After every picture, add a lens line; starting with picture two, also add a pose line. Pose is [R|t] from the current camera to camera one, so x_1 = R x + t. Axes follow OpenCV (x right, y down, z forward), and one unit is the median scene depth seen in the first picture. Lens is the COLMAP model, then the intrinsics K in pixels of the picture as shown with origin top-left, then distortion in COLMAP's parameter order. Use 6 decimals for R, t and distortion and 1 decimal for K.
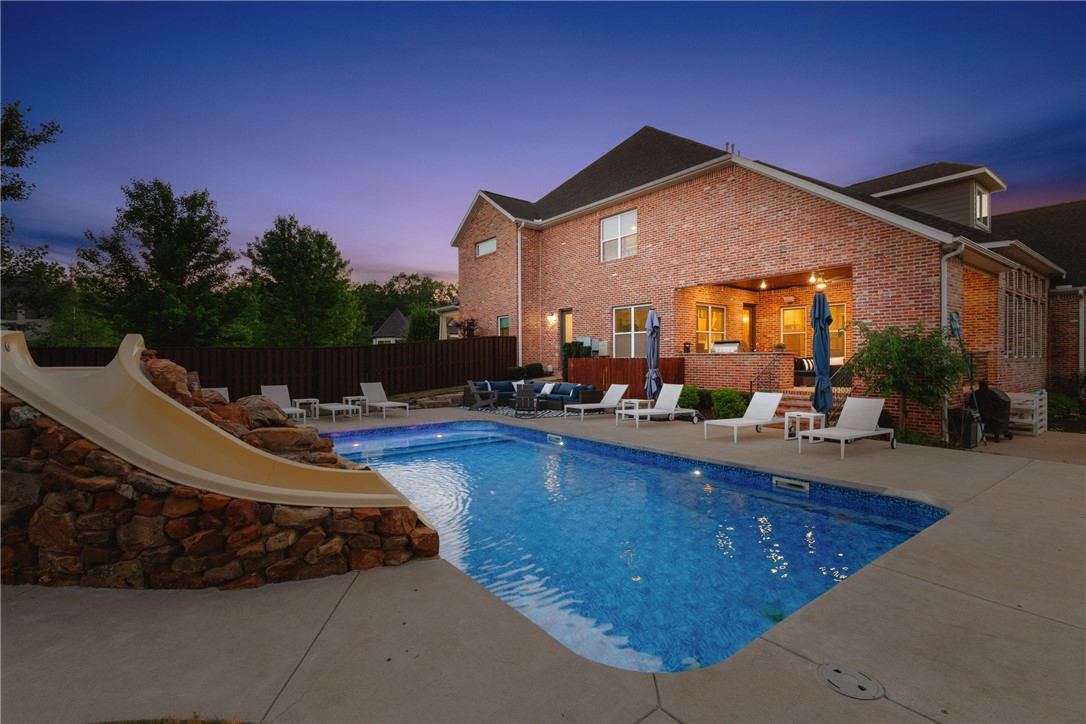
lens RADIAL K [[500.9, 0, 542.9], [0, 500.9, 359.0], [0, 0, 1]] dist [-0.001008, -0.000131]
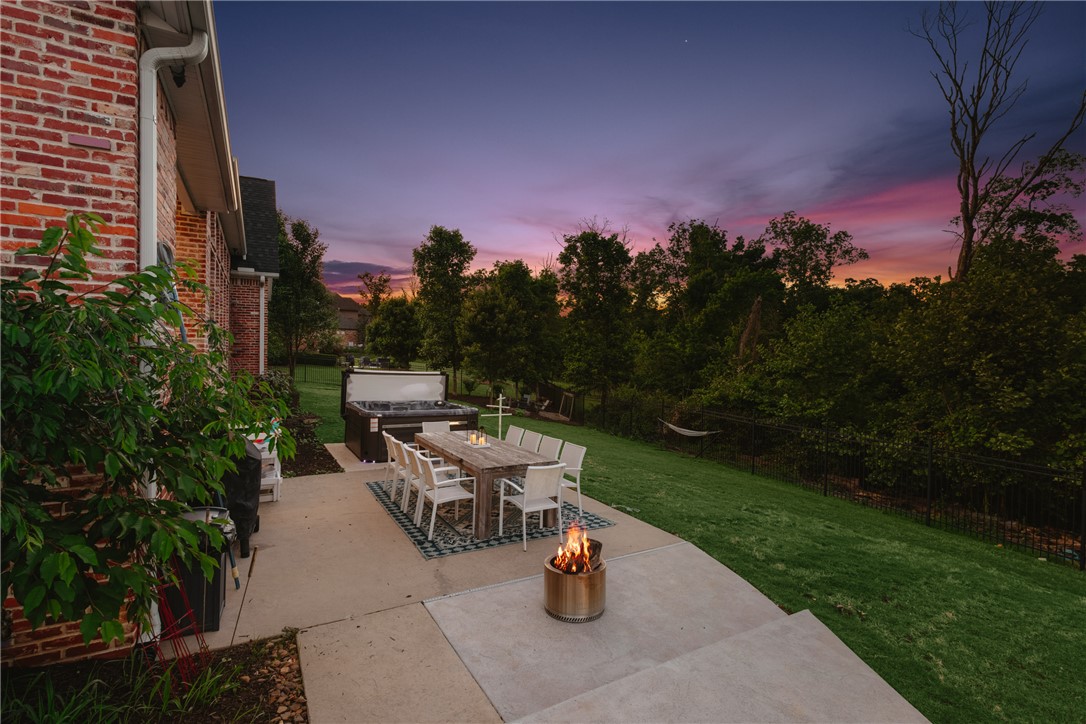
lens RADIAL K [[500.9, 0, 542.9], [0, 500.9, 359.0], [0, 0, 1]] dist [-0.001008, -0.000131]
pose [[0.132304, -0.003340, 0.991204, 0.311544], [-0.009724, 0.999942, 0.004667, -0.009006], [-0.991161, -0.010256, 0.132264, 0.424670]]
